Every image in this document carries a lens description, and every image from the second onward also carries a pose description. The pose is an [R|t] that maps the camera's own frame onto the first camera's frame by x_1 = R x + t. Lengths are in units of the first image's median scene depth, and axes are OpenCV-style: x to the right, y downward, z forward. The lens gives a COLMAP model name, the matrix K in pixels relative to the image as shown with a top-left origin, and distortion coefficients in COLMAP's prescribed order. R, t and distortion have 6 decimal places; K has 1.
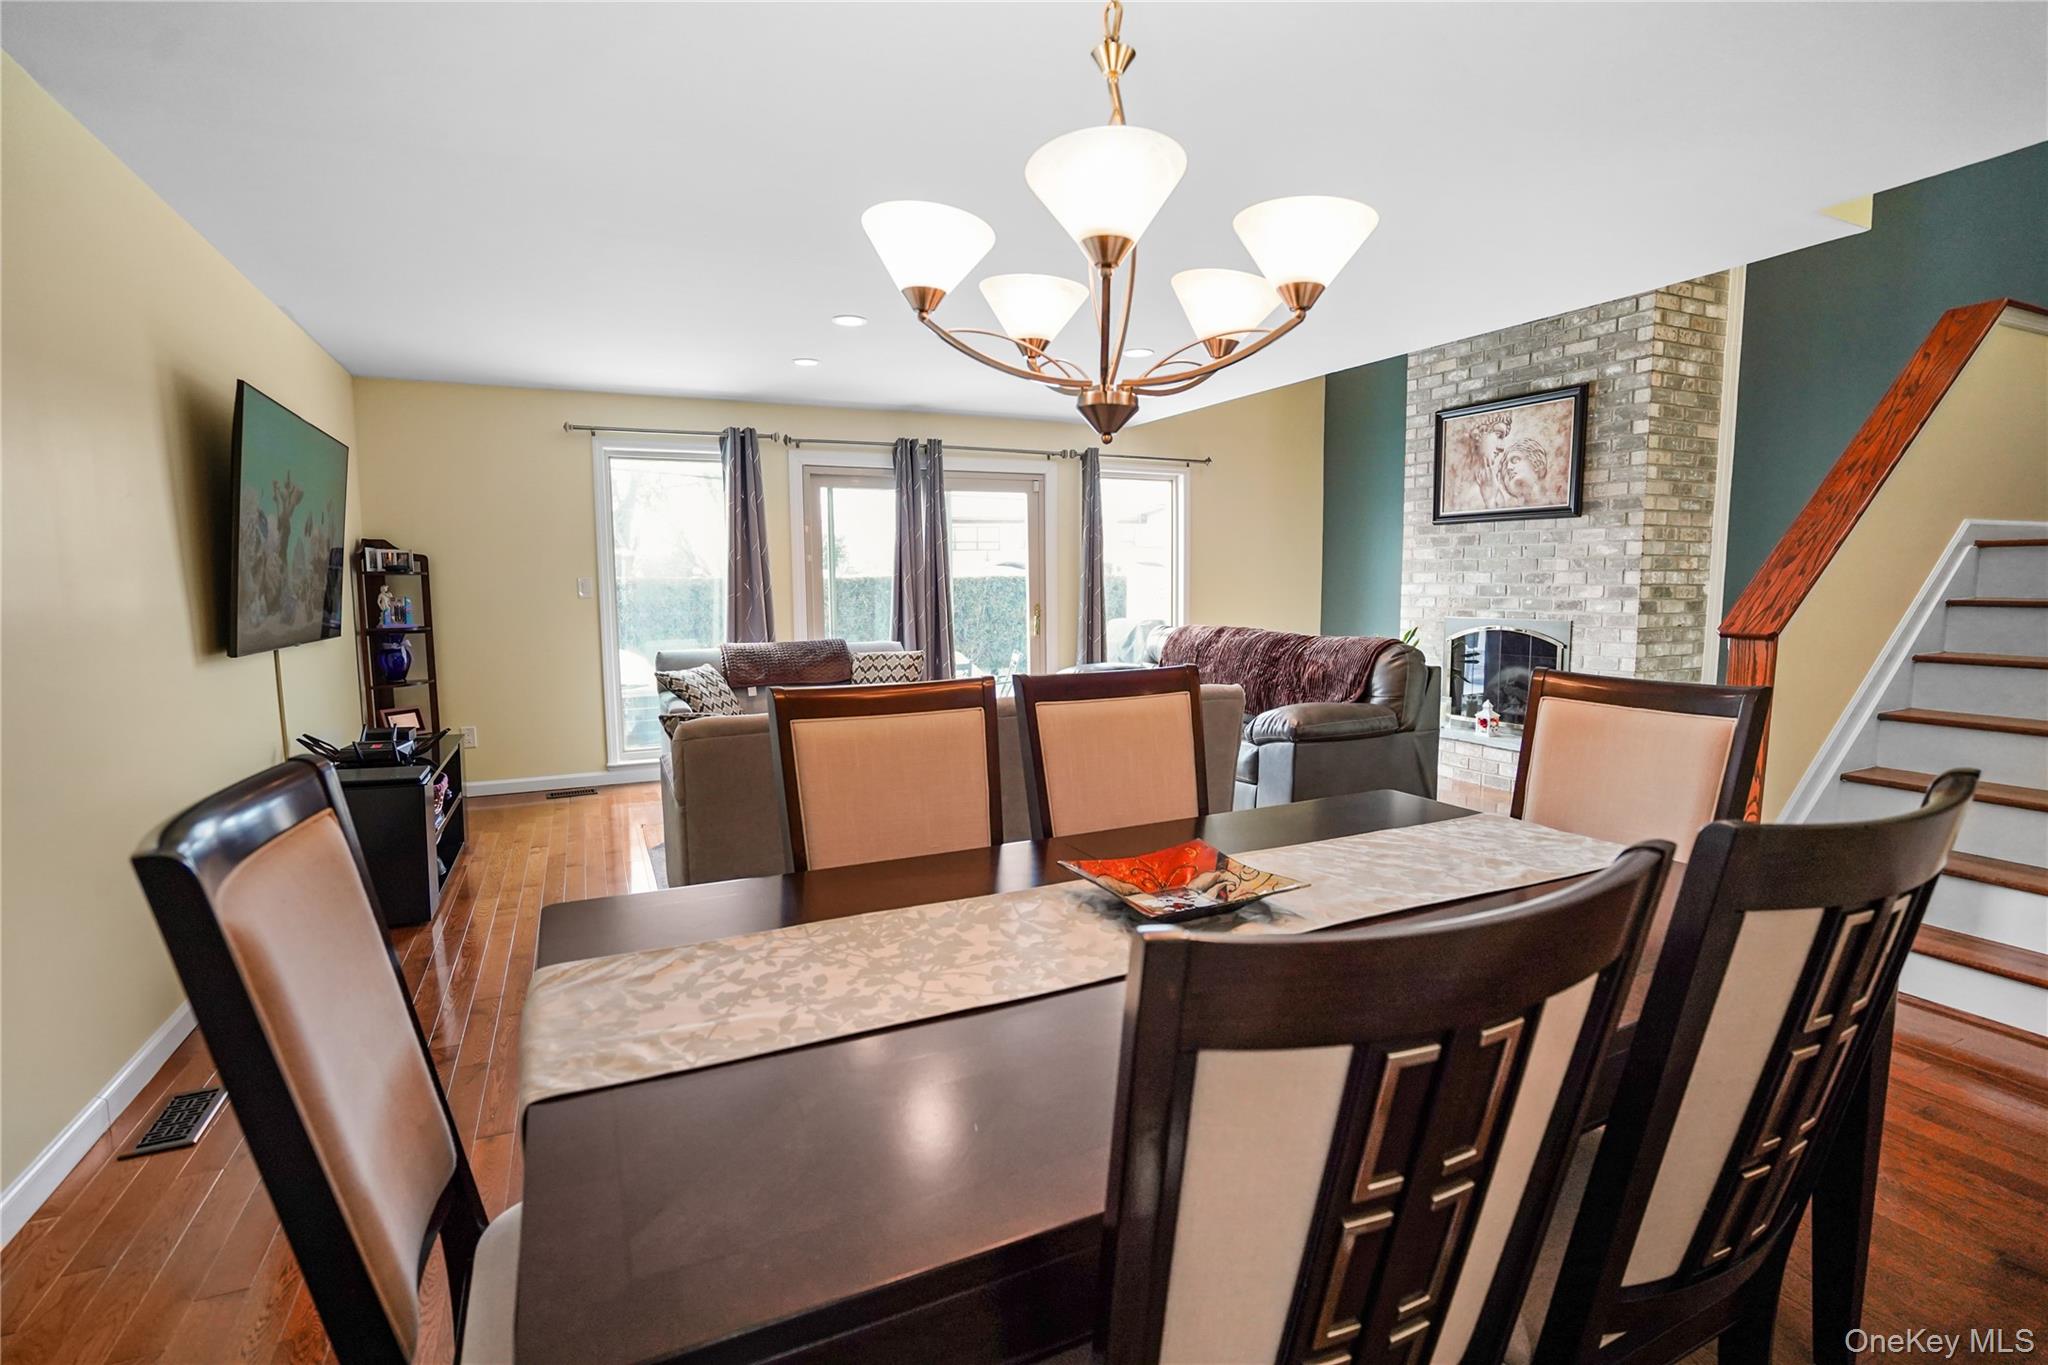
lens RADIAL K [[978.8, 0, 1018.4], [0, 978.8, 681.8], [0, 0, 1]] dist [-0.019141, 0.038752]
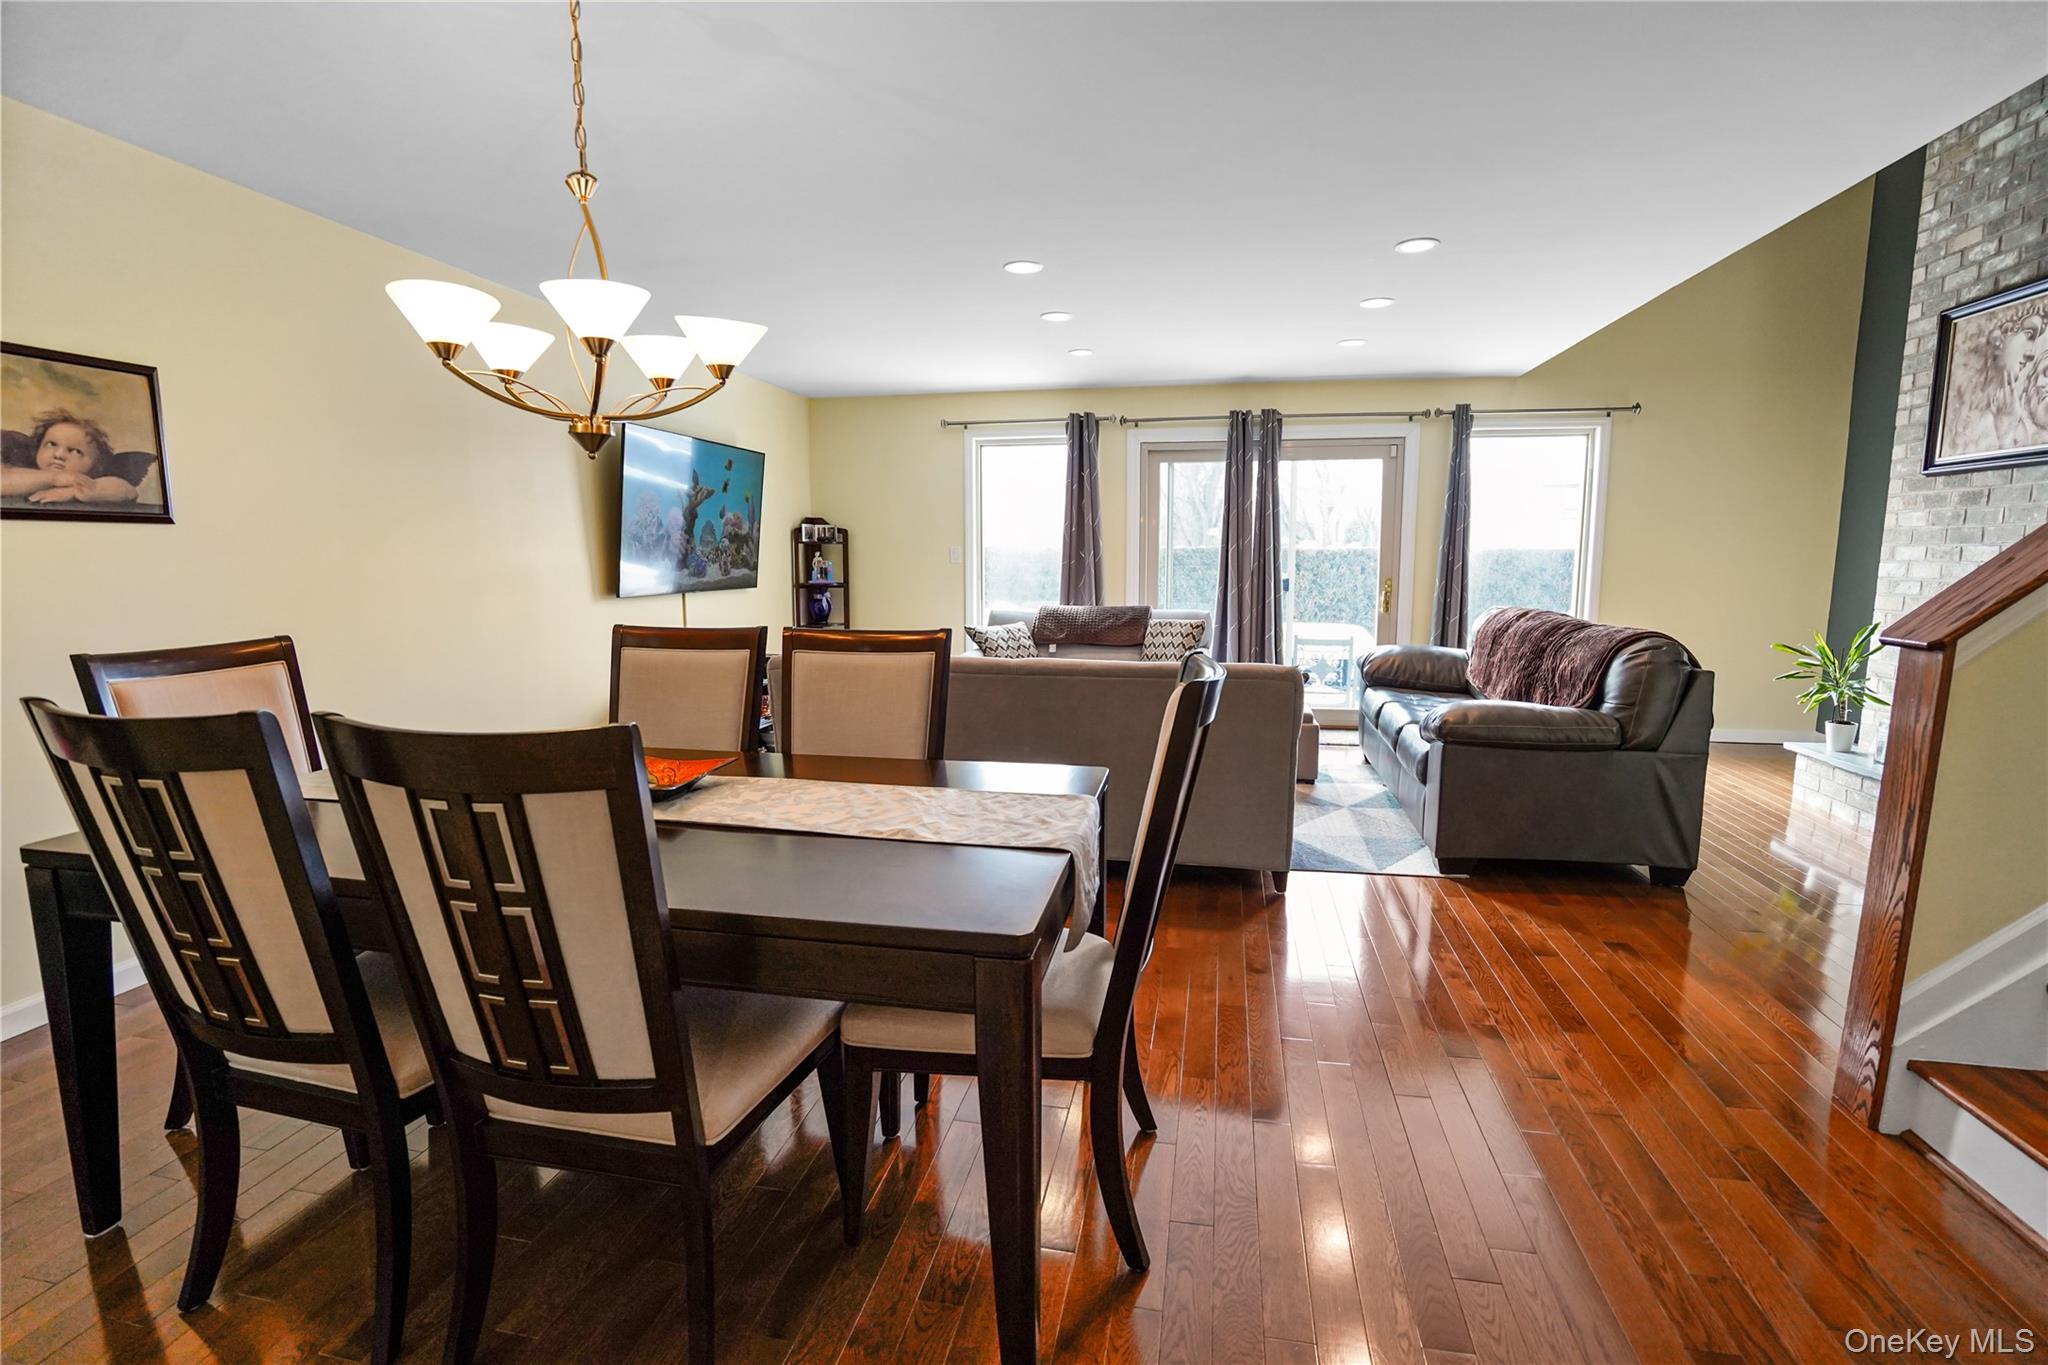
lens RADIAL K [[978.8, 0, 1018.4], [0, 978.8, 681.8], [0, 0, 1]] dist [-0.019141, 0.038752]
pose [[0.812649, 0.086077, -0.576362, 0.327287], [-0.068256, 0.996283, 0.052551, -0.007702], [0.578743, -0.003365, 0.815503, 0.046130]]
